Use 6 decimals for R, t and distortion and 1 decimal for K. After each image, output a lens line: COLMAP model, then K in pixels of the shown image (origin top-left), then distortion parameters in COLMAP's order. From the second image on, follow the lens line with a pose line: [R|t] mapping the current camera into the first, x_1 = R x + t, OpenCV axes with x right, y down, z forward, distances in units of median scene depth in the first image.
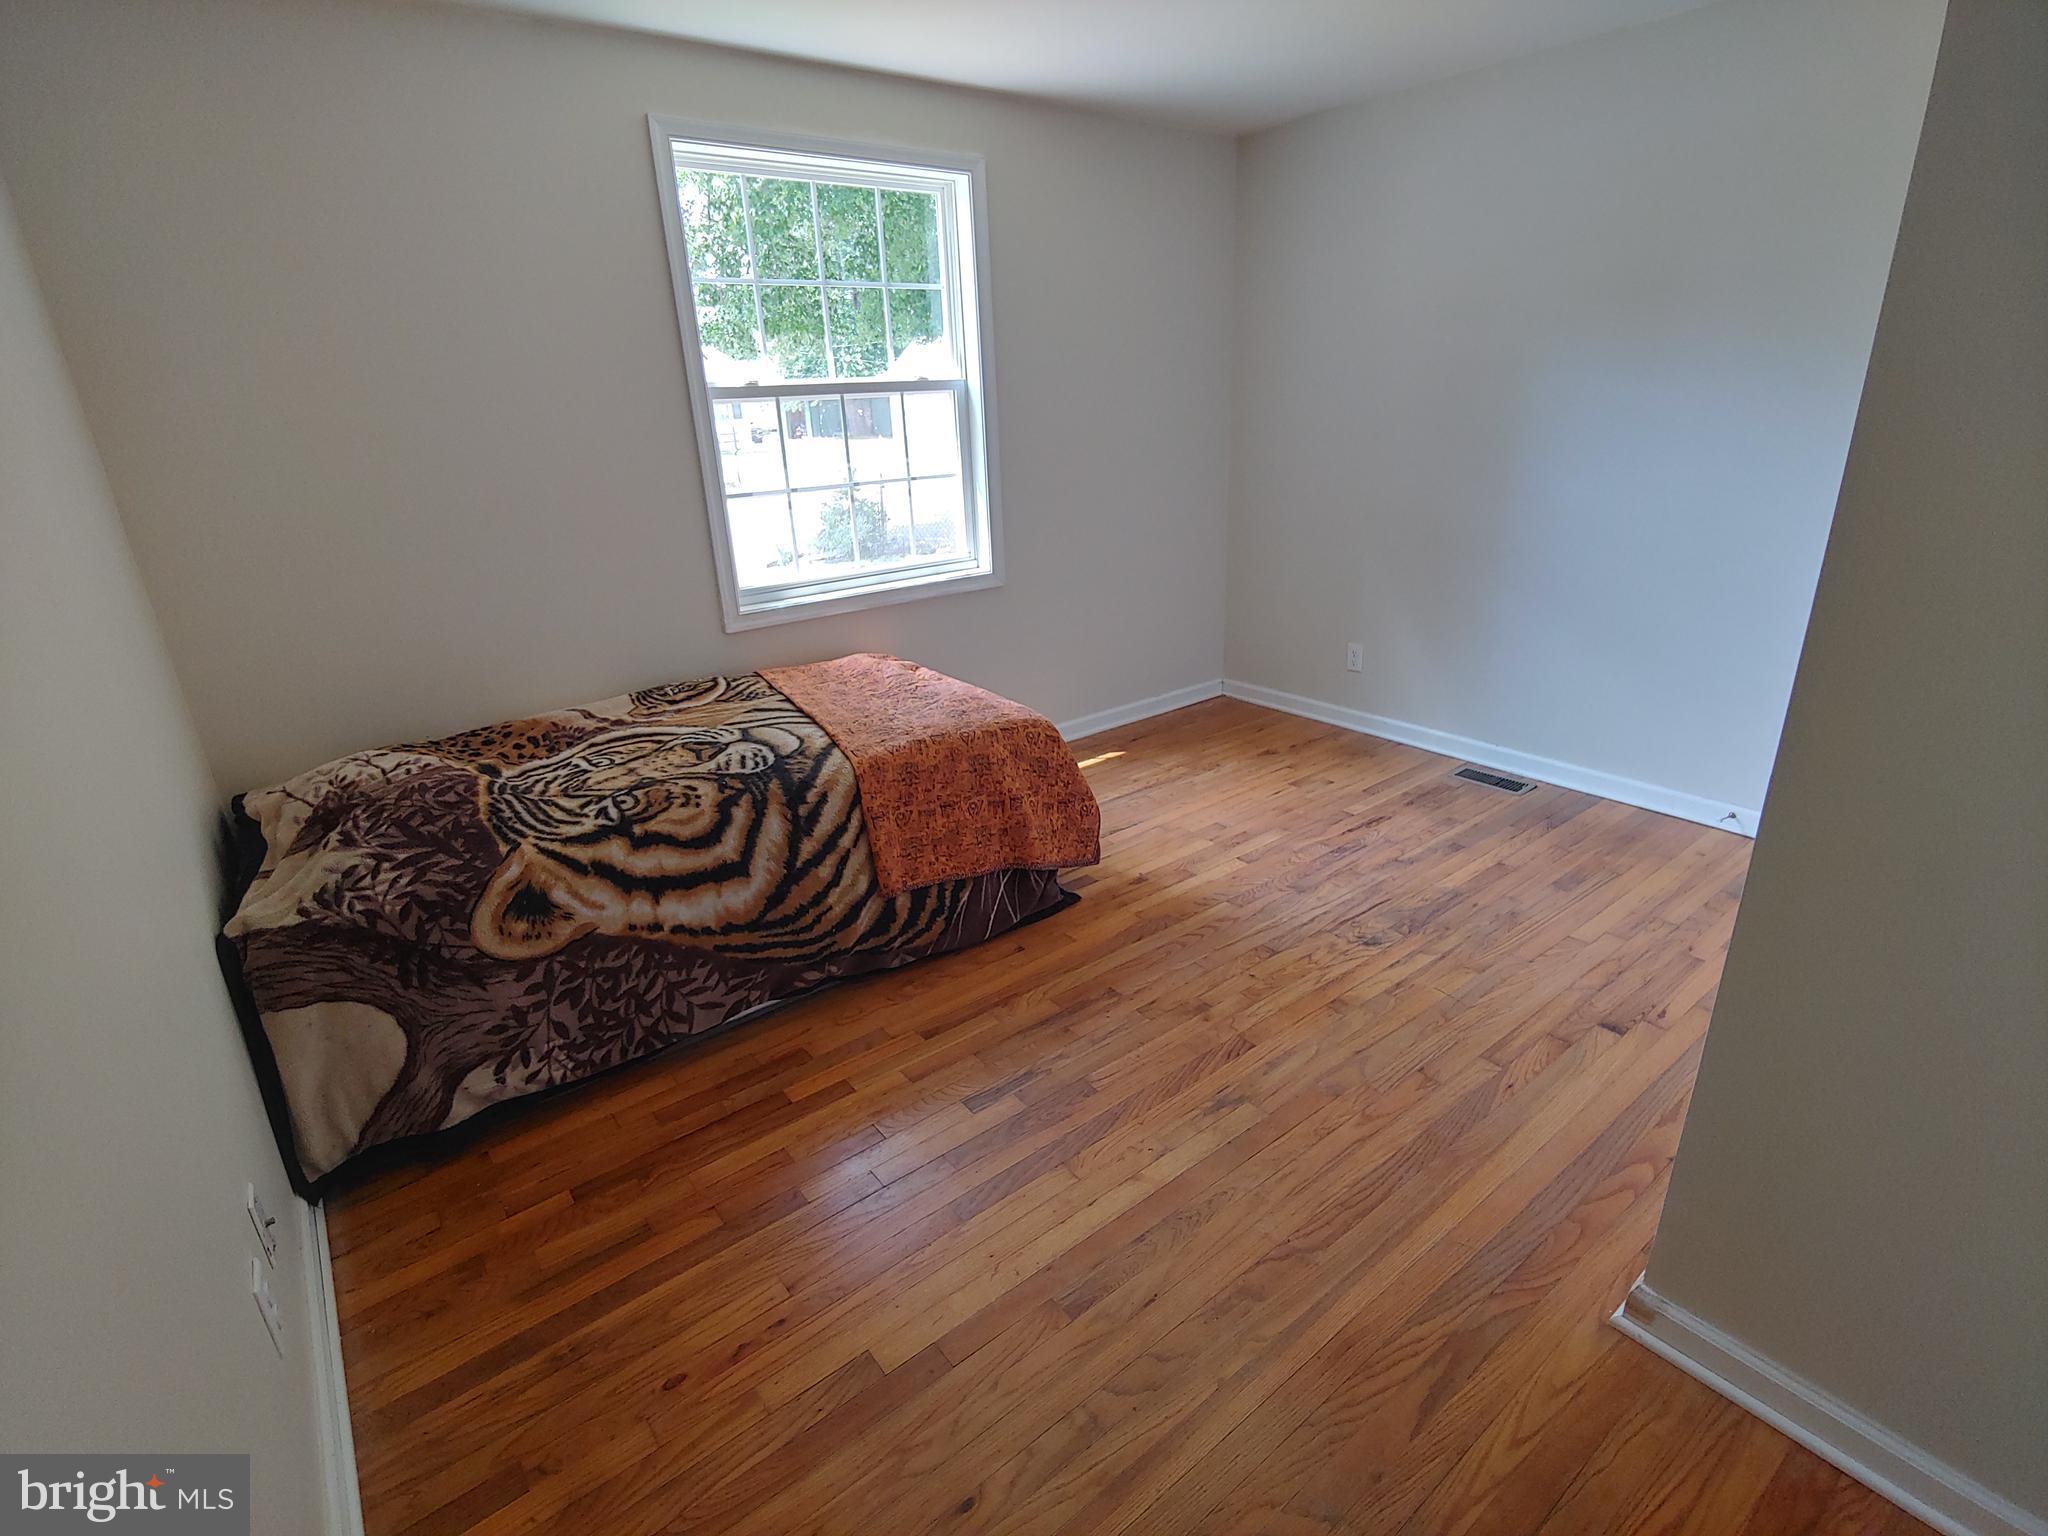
lens RADIAL K [[985.3, 0, 1032.5], [0, 985.3, 767.6], [0, 0, 1]] dist [-0.015687, -0.001571]
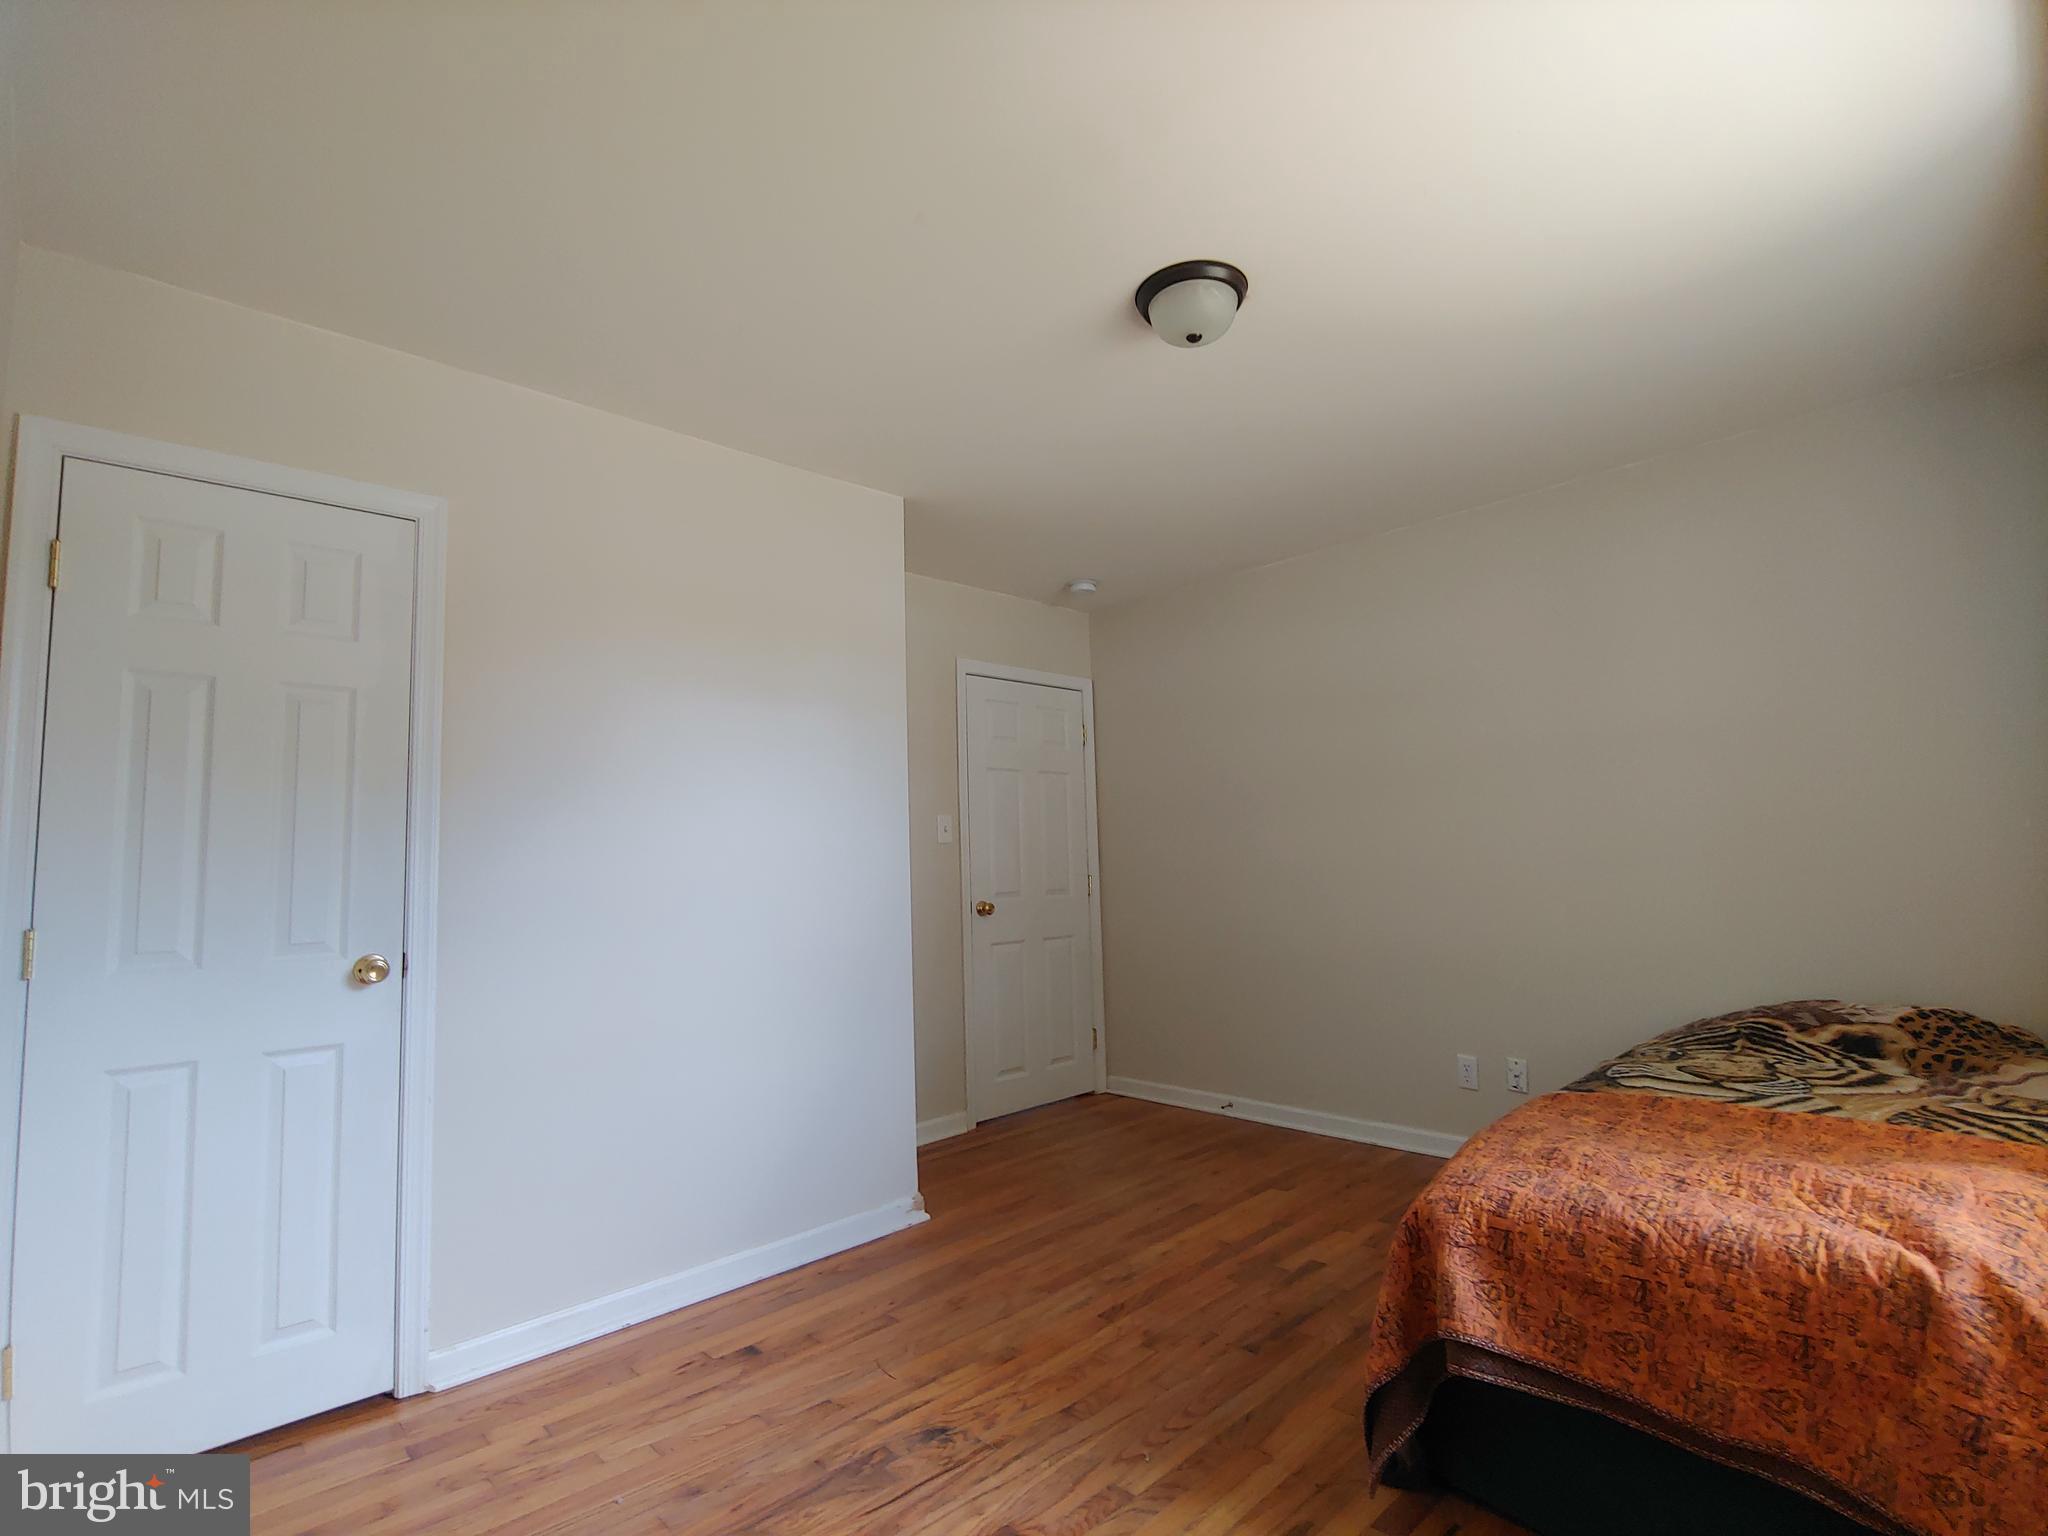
lens RADIAL K [[985.3, 0, 1035.1], [0, 985.3, 769.9], [0, 0, 1]] dist [-0.015687, -0.001571]
pose [[-0.990411, 0.063952, -0.122463, 0.337291], [0.028891, 0.962685, 0.269079, -0.507253], [0.135101, 0.262961, -0.955301, 1.617690]]
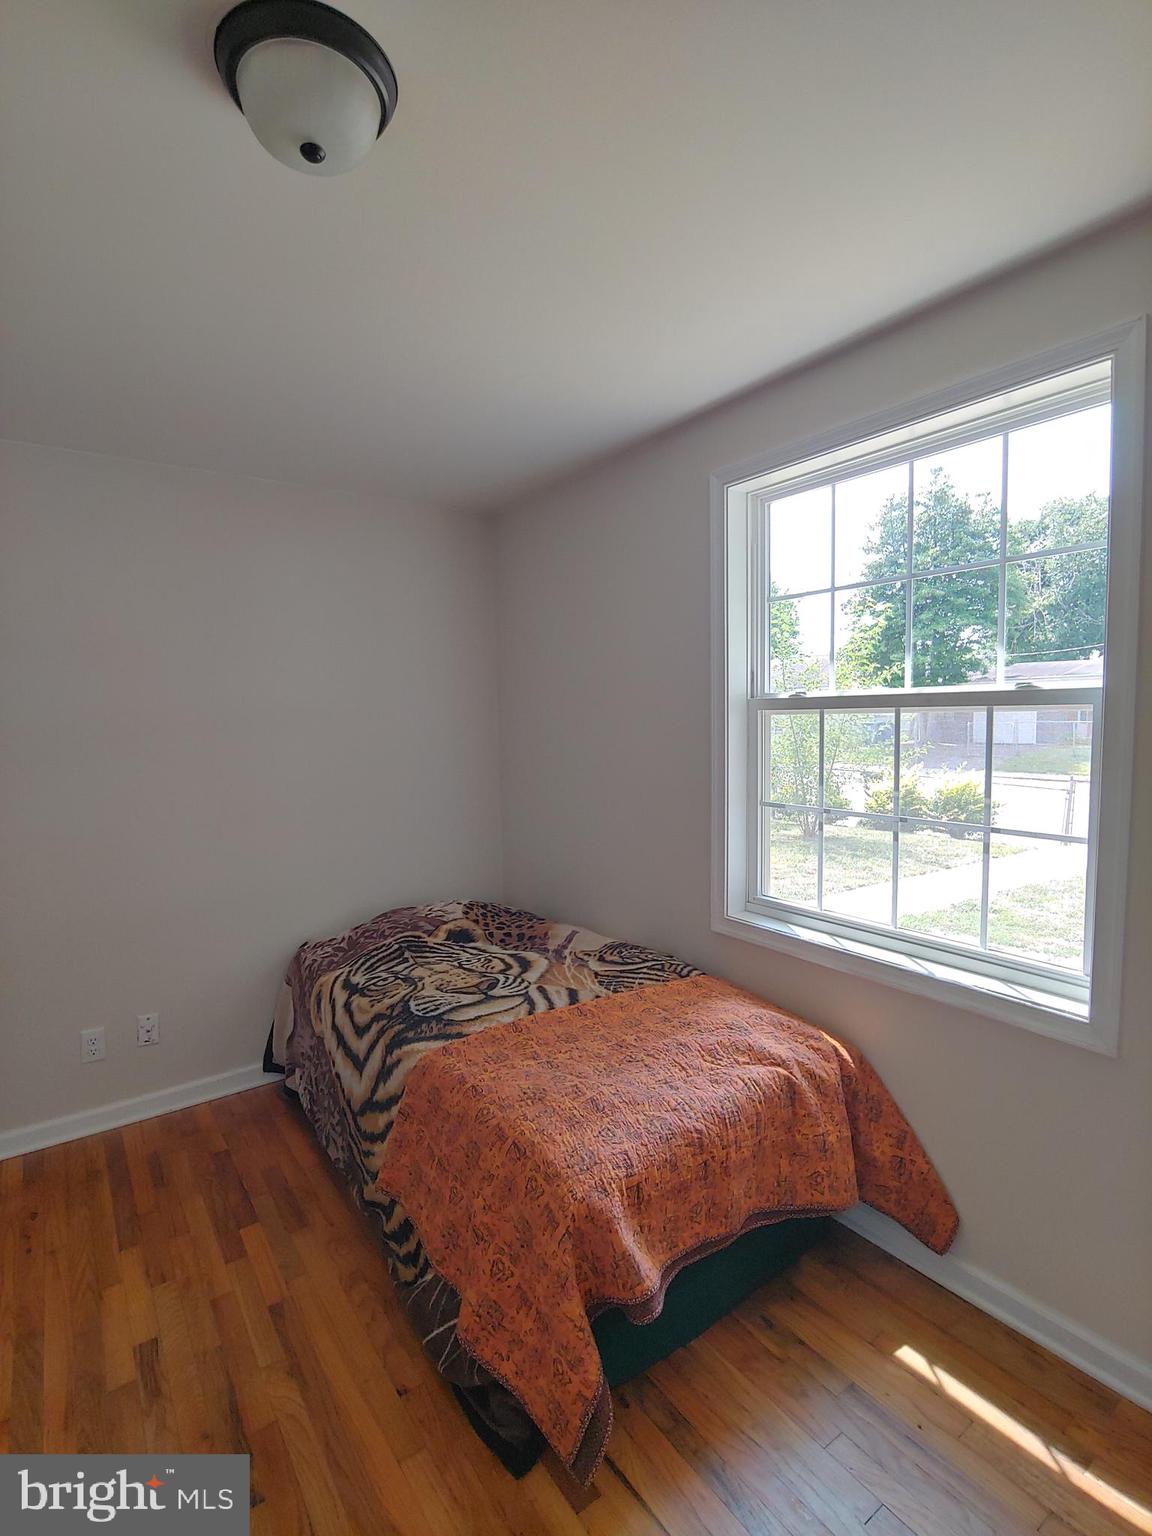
lens RADIAL K [[739.0, 0, 575.4], [0, 739.0, 769.5], [0, 0, 1]] dist [-0.015687, -0.001571]
pose [[-0.035784, 0.119337, -0.992209, 0.520434], [-0.337382, 0.933112, 0.124397, -0.413815], [0.940687, 0.339205, 0.006872, 0.992395]]
